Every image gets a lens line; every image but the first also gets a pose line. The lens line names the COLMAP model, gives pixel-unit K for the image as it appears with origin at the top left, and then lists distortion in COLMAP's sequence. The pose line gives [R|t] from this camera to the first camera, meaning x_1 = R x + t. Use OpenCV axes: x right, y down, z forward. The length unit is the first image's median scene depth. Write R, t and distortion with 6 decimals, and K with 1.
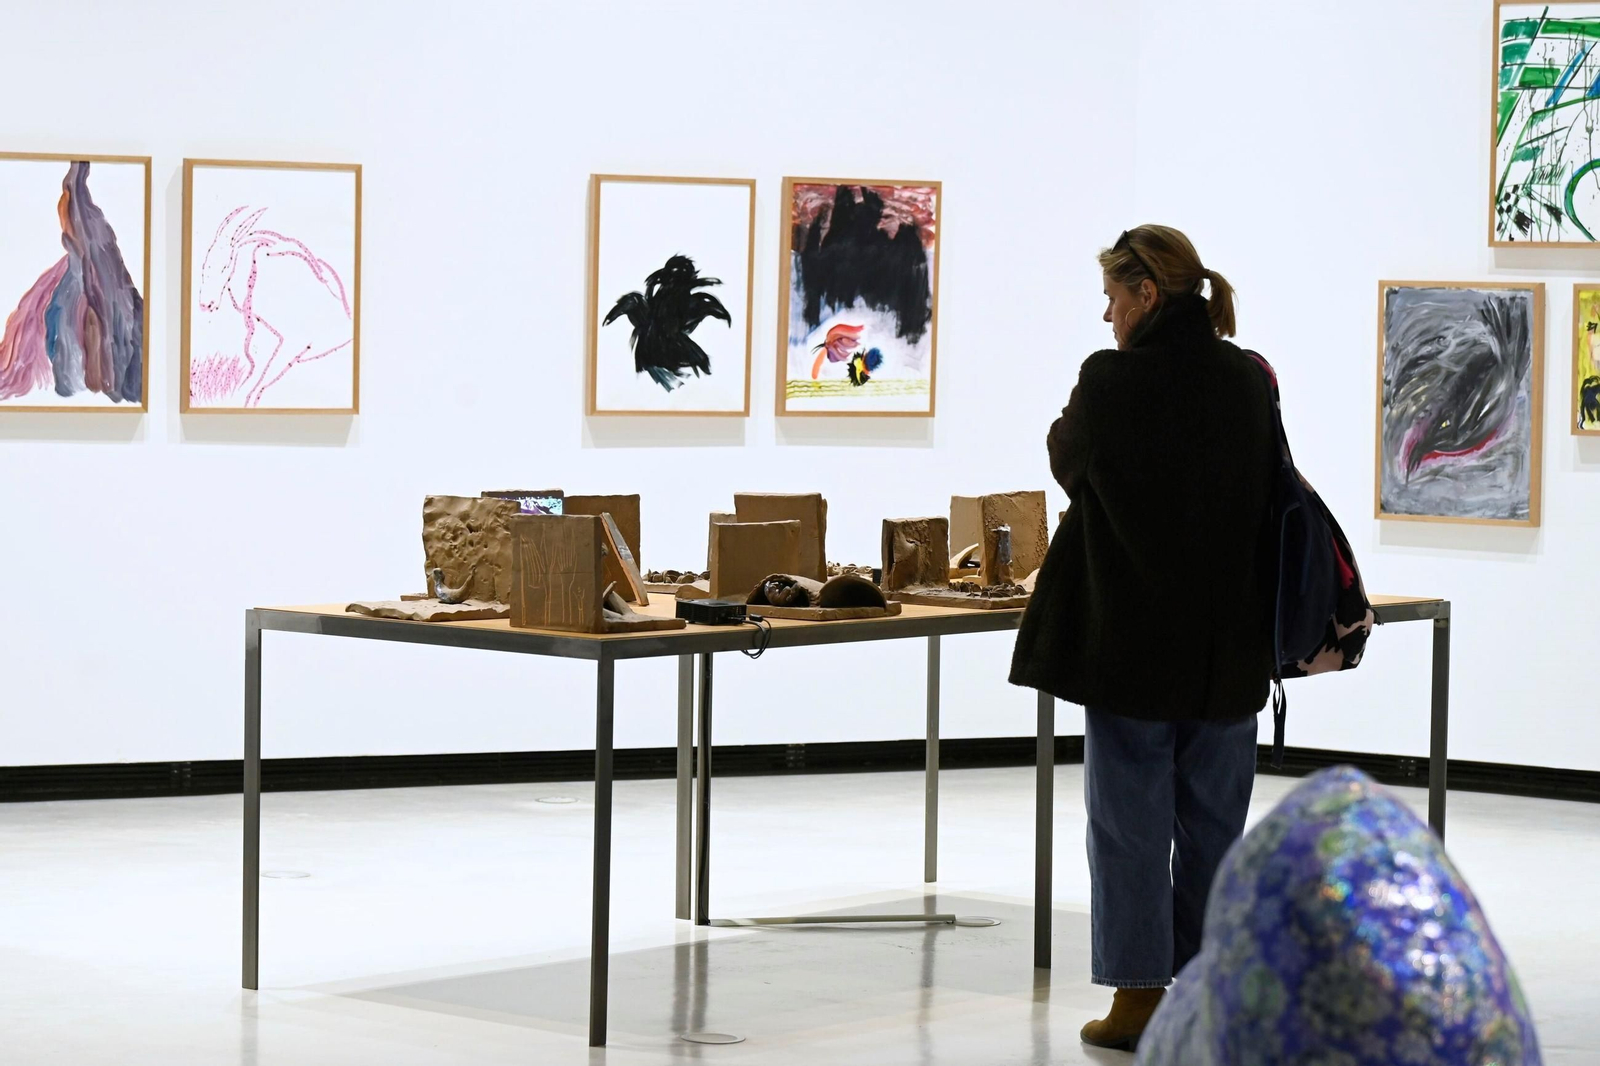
lens RADIAL K [[4323.9, 0, 800.0], [0, 4323.9, 533.0], [0, 0, 1]] dist [0.017175, -0.359486]
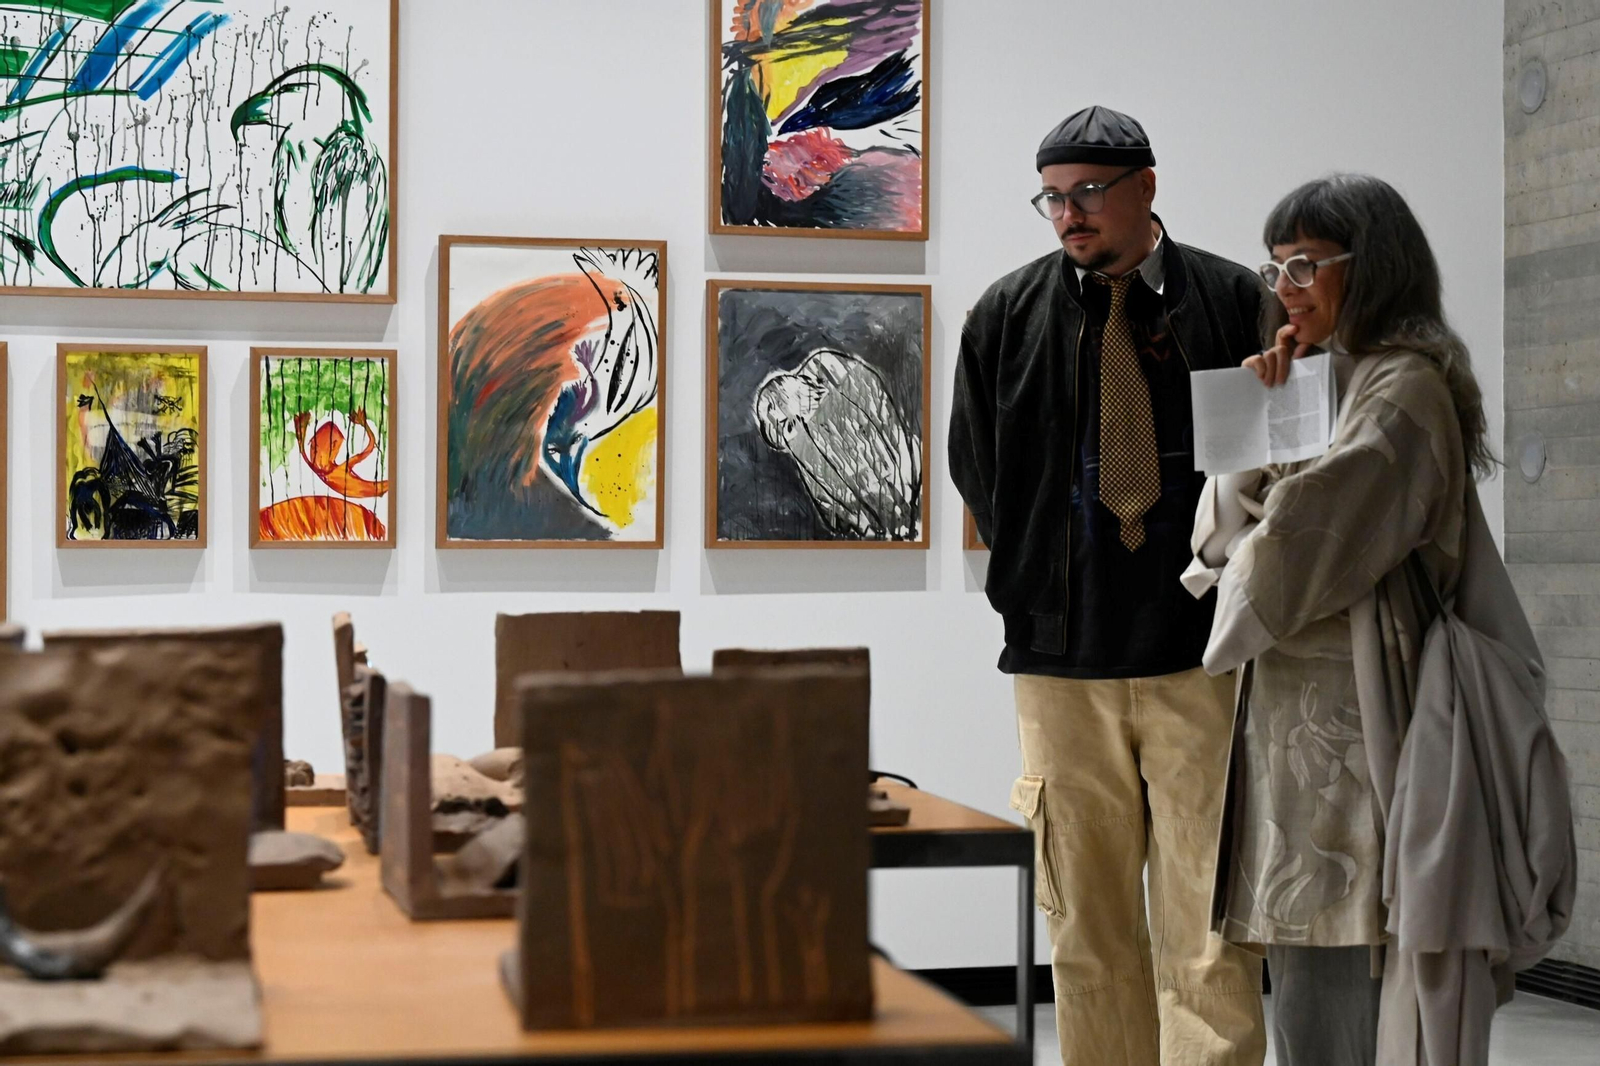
lens RADIAL K [[3186.8, 0, 766.0], [0, 3186.8, 530.4], [0, 0, 1]] dist [-0.018007, -0.085022]
pose [[0.645783, -0.014071, 0.763391, -0.158530], [0.051447, 0.998360, -0.025119, -0.005897], [-0.761785, 0.055495, 0.645448, 0.560423]]
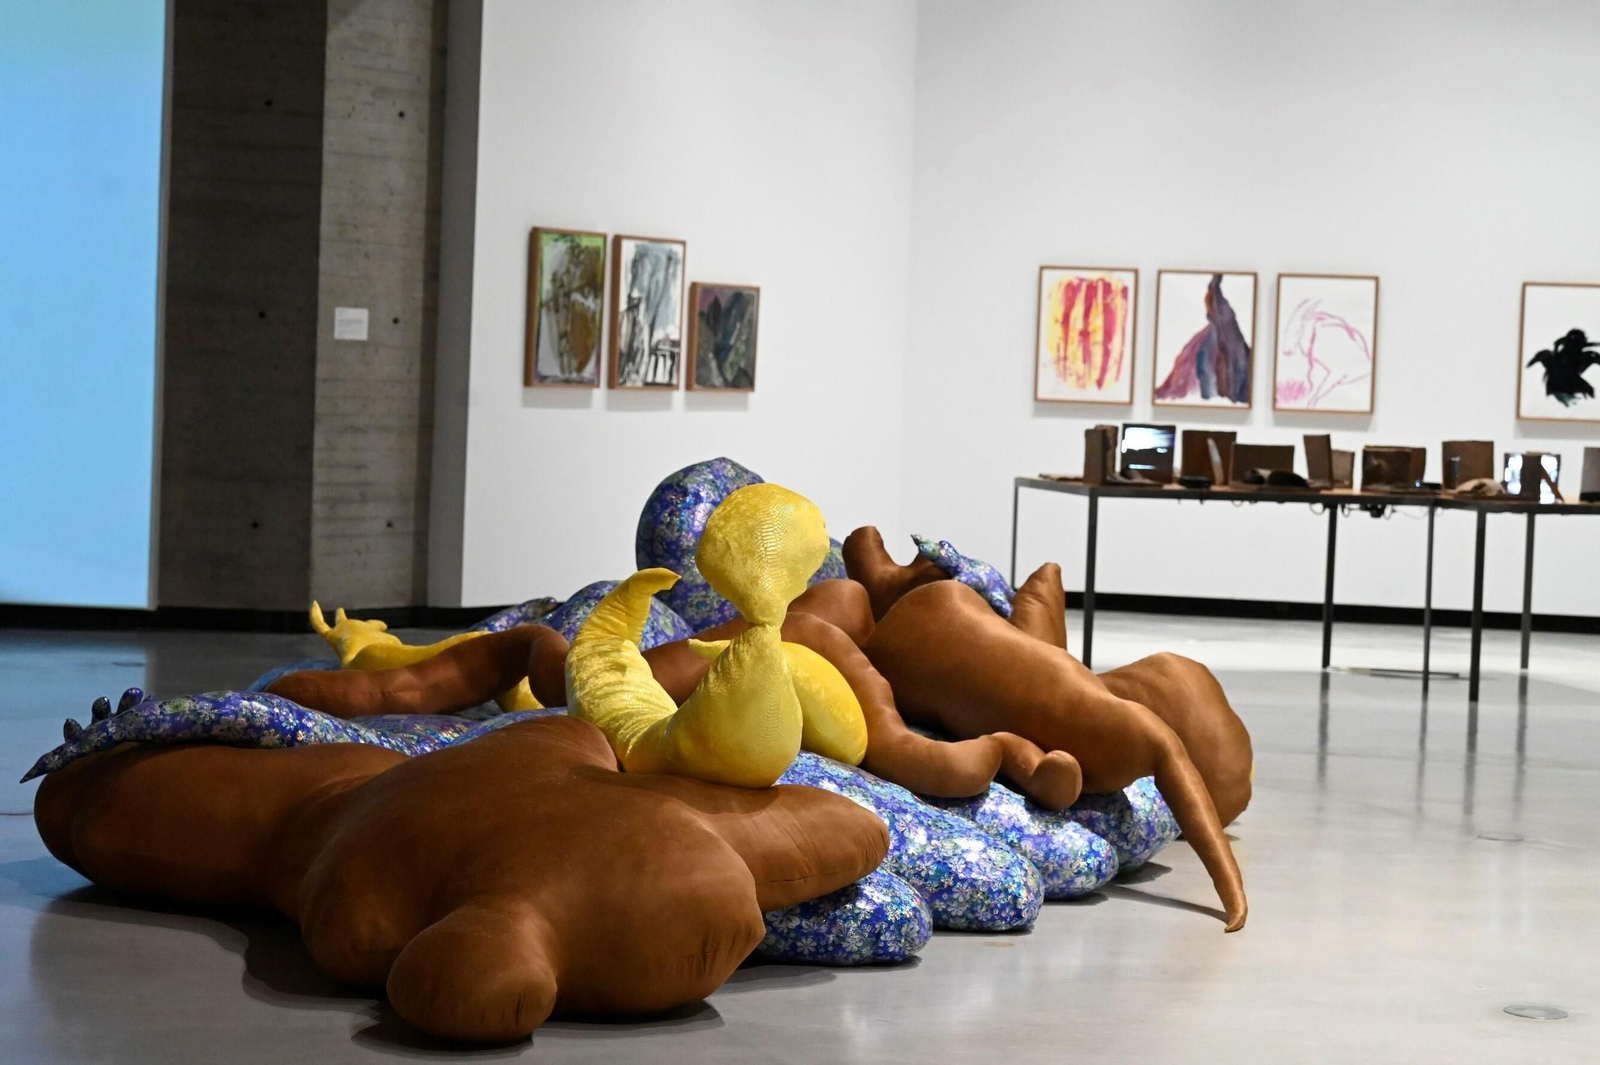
lens RADIAL K [[3186.8, 0, 766.0], [0, 3186.8, 529.9], [0, 0, 1]] dist [-0.018007, -0.085022]
pose [[0.791772, 0.038717, -0.609589, 0.498610], [-0.053415, 0.998555, -0.005958, 0.041221], [0.608477, 0.037278, 0.792695, -0.199782]]
